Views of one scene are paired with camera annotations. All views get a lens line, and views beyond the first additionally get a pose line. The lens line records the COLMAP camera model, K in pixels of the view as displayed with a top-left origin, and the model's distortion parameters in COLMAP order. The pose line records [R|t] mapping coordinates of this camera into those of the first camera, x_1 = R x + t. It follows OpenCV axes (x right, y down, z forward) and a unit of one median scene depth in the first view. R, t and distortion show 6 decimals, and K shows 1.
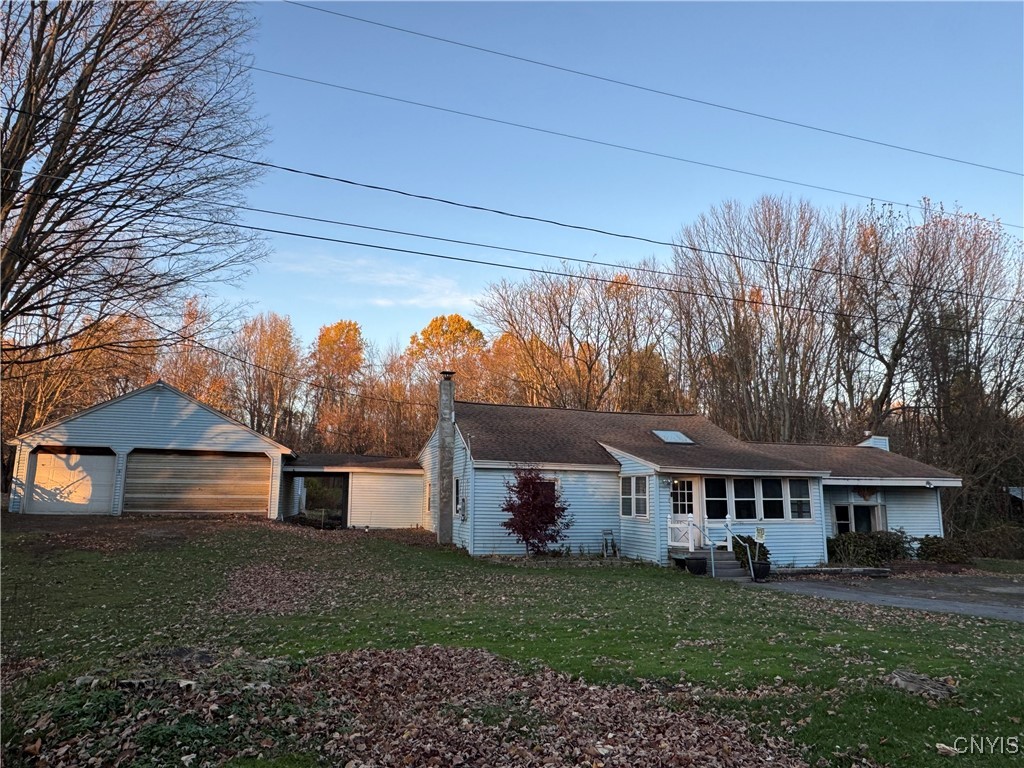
lens RADIAL K [[689.6, 0, 512.0], [0, 689.6, 384.0], [0, 0, 1]] dist [-0.000807, 0.001721]
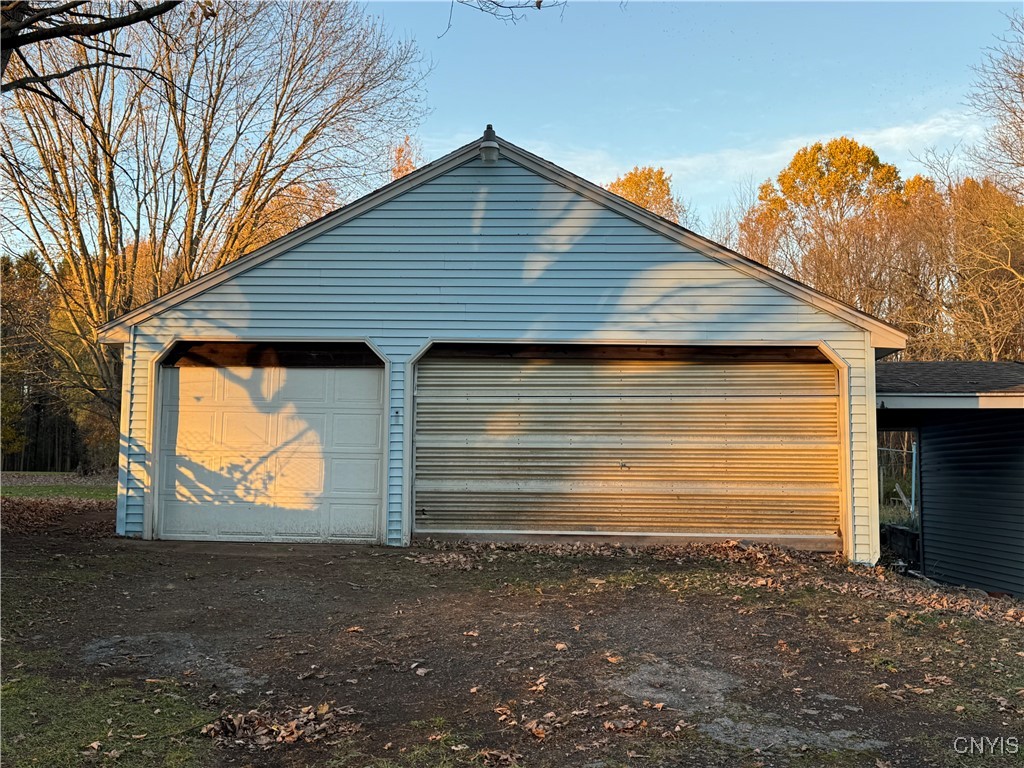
lens RADIAL K [[1072.3, 0, 512.0], [0, 1072.3, 384.0], [0, 0, 1]] dist [0.161198, -0.003835]
pose [[0.951126, -0.028154, -0.307518, -0.354954], [0.052158, 0.996174, 0.070117, 0.078690], [0.304367, -0.082730, 0.948955, 0.523827]]
